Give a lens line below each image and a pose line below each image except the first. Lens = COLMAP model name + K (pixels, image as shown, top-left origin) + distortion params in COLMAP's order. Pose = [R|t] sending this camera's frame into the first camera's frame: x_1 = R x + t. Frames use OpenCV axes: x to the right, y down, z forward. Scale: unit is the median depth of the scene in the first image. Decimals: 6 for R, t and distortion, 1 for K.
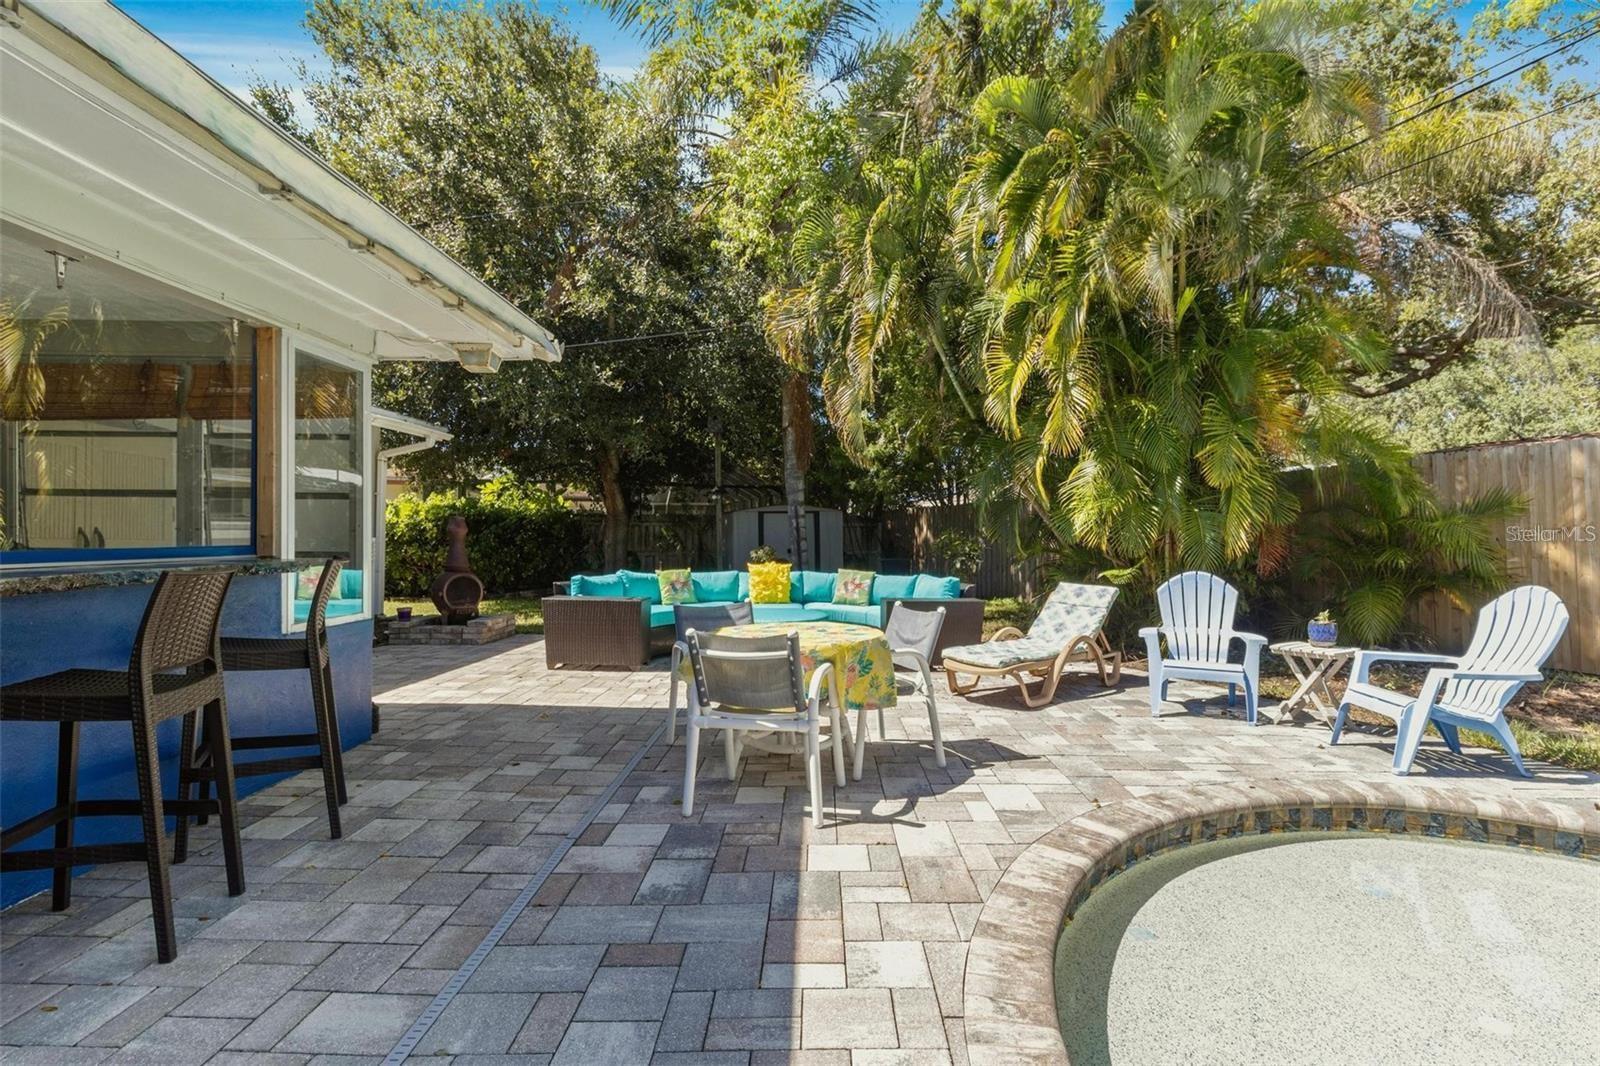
lens RADIAL K [[765.3, 0, 800.4], [0, 765.3, 553.9], [0, 0, 1]] dist [-0.000328, 0.000561]
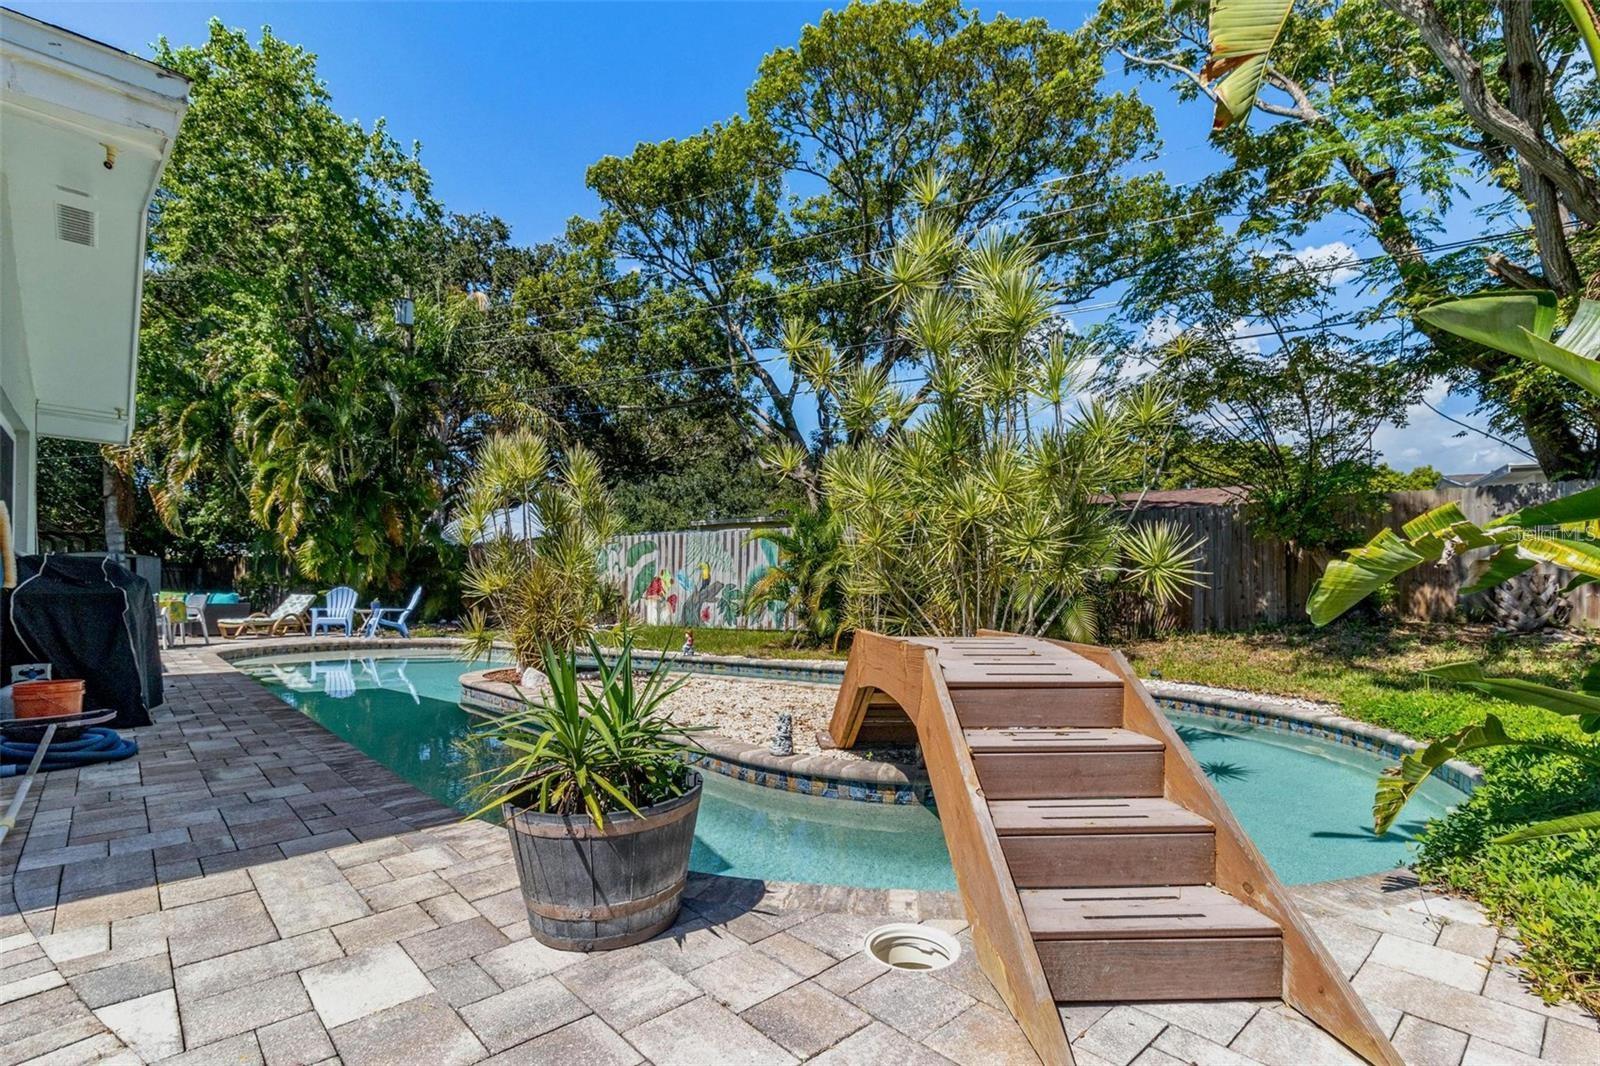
lens RADIAL K [[732.4, 0, 804.4], [0, 732.4, 580.4], [0, 0, 1]] dist [0.001229, 0.000323]
pose [[0.711950, -0.004095, 0.702218, -0.102494], [0.020105, 0.999692, -0.014554, 0.057130], [-0.701942, 0.024479, 0.711813, -1.580097]]
